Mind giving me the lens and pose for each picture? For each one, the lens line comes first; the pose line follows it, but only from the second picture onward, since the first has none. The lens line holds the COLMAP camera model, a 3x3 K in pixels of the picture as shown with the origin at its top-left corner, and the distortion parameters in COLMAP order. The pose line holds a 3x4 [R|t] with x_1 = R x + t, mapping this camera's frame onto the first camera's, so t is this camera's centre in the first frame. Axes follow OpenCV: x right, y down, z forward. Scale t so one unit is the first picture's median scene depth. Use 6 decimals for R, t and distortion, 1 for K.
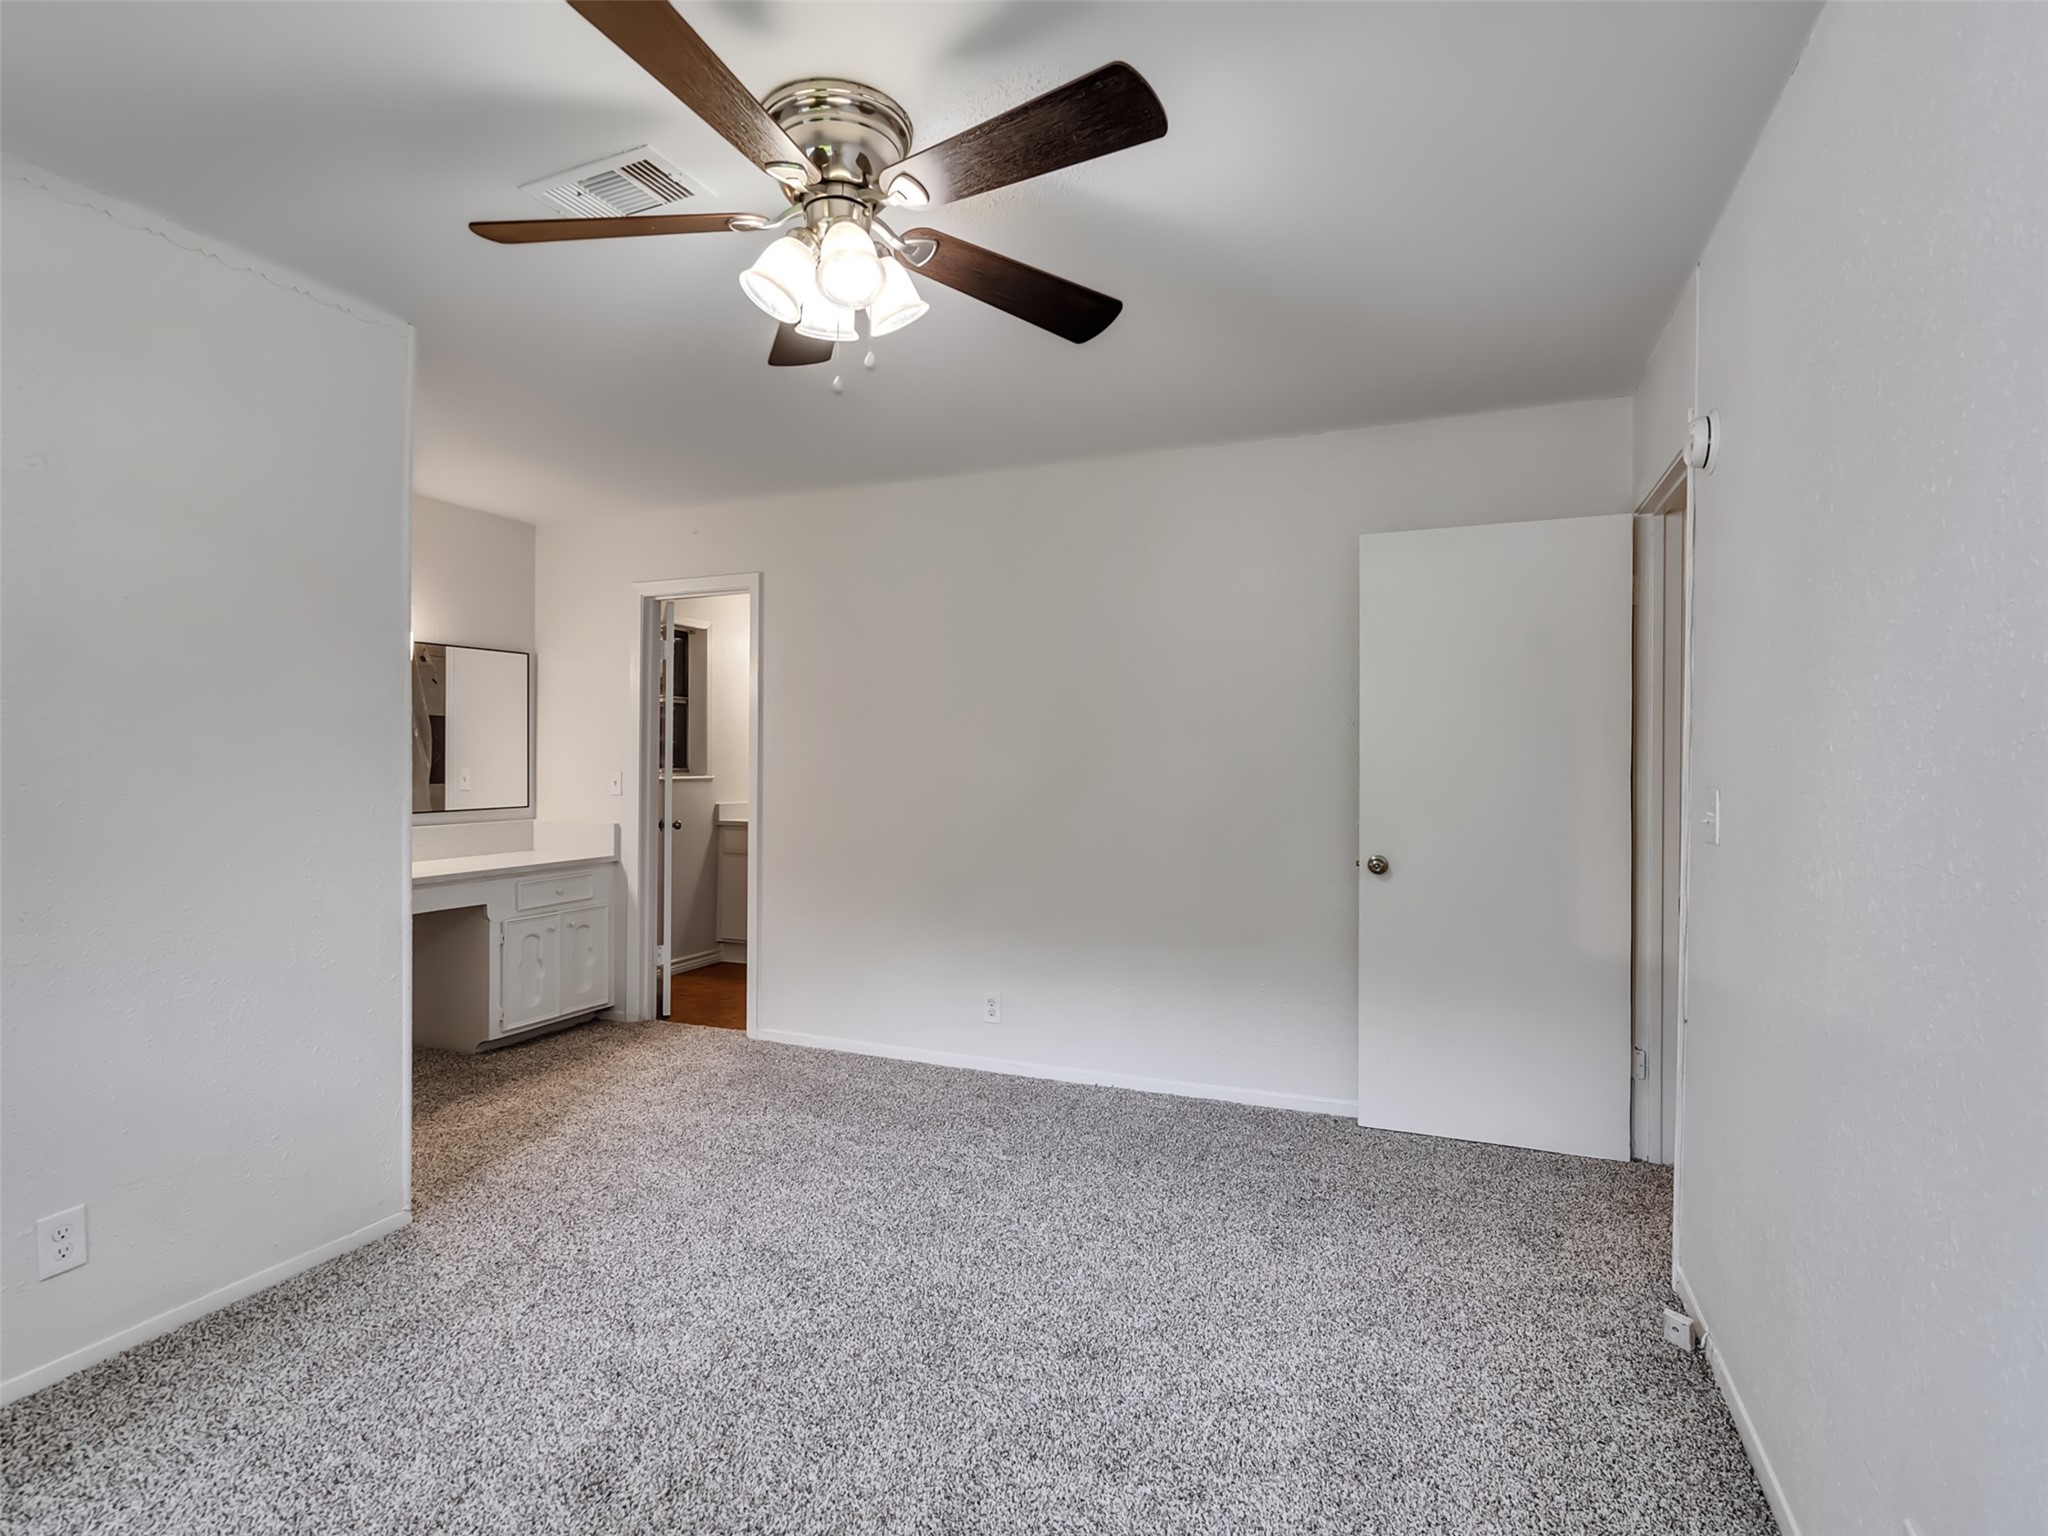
lens RADIAL K [[1046.6, 0, 1008.5], [0, 1046.6, 764.4], [0, 0, 1]] dist [-0.004848, 0.002785]
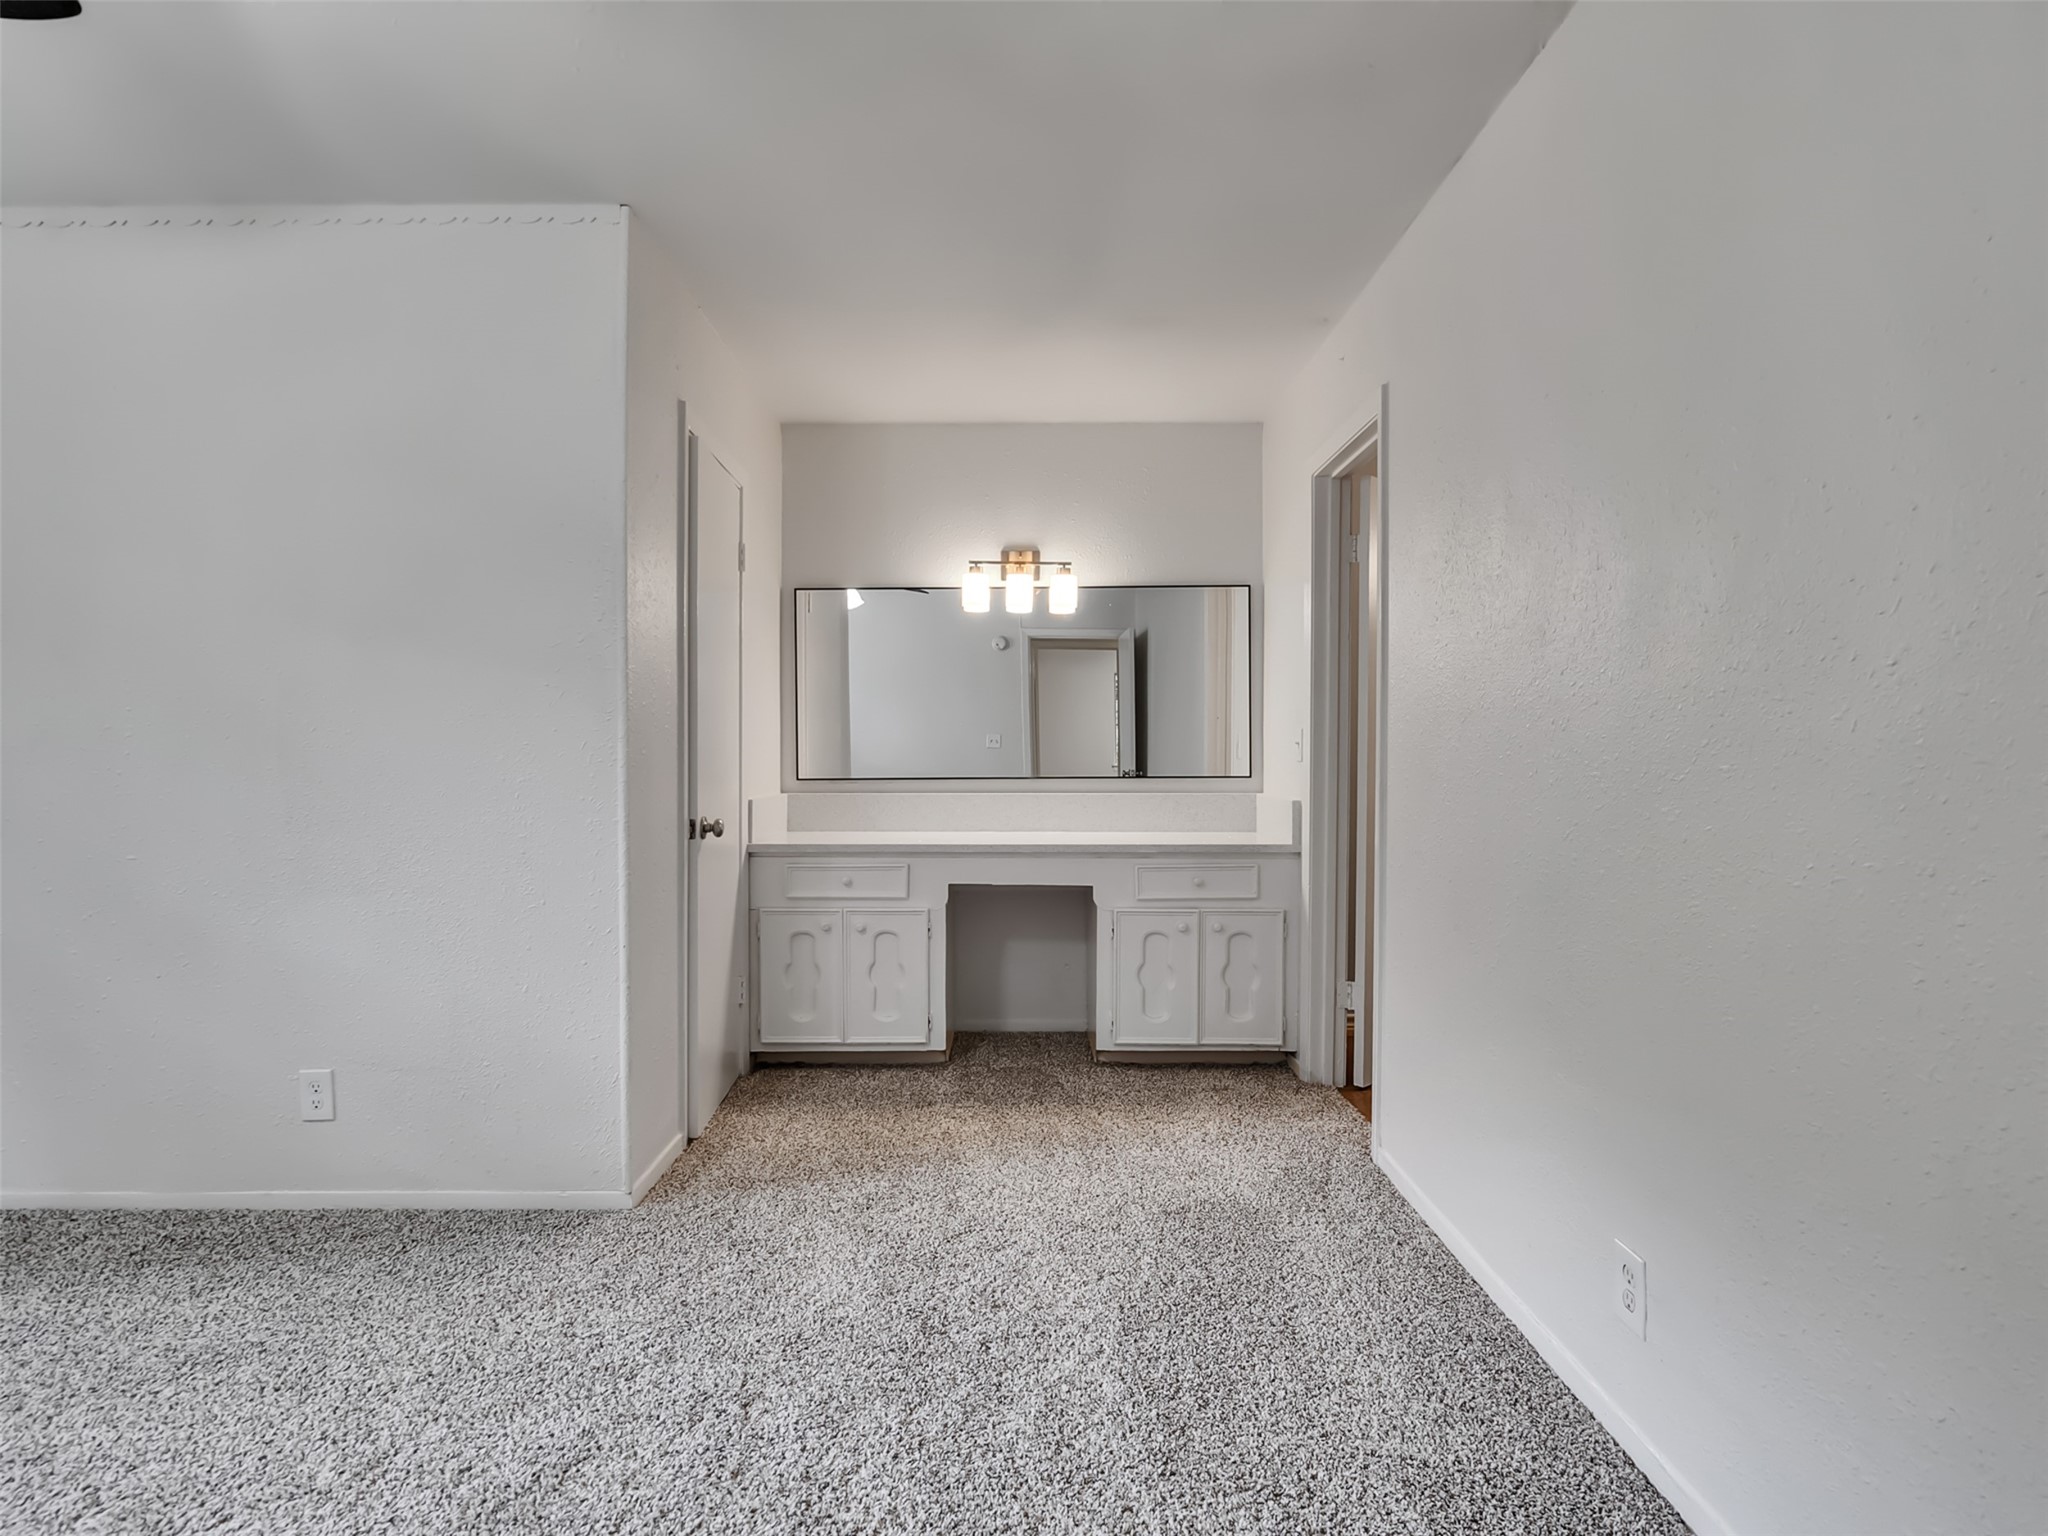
lens RADIAL K [[1046.6, 0, 1008.5], [0, 1046.6, 764.4], [0, 0, 1]] dist [-0.004848, 0.002785]
pose [[0.382447, 0.001073, -0.923977, 0.238298], [-0.001534, 0.999999, 0.000526, 0.035201], [0.923976, 0.001216, 0.382449, 0.598067]]
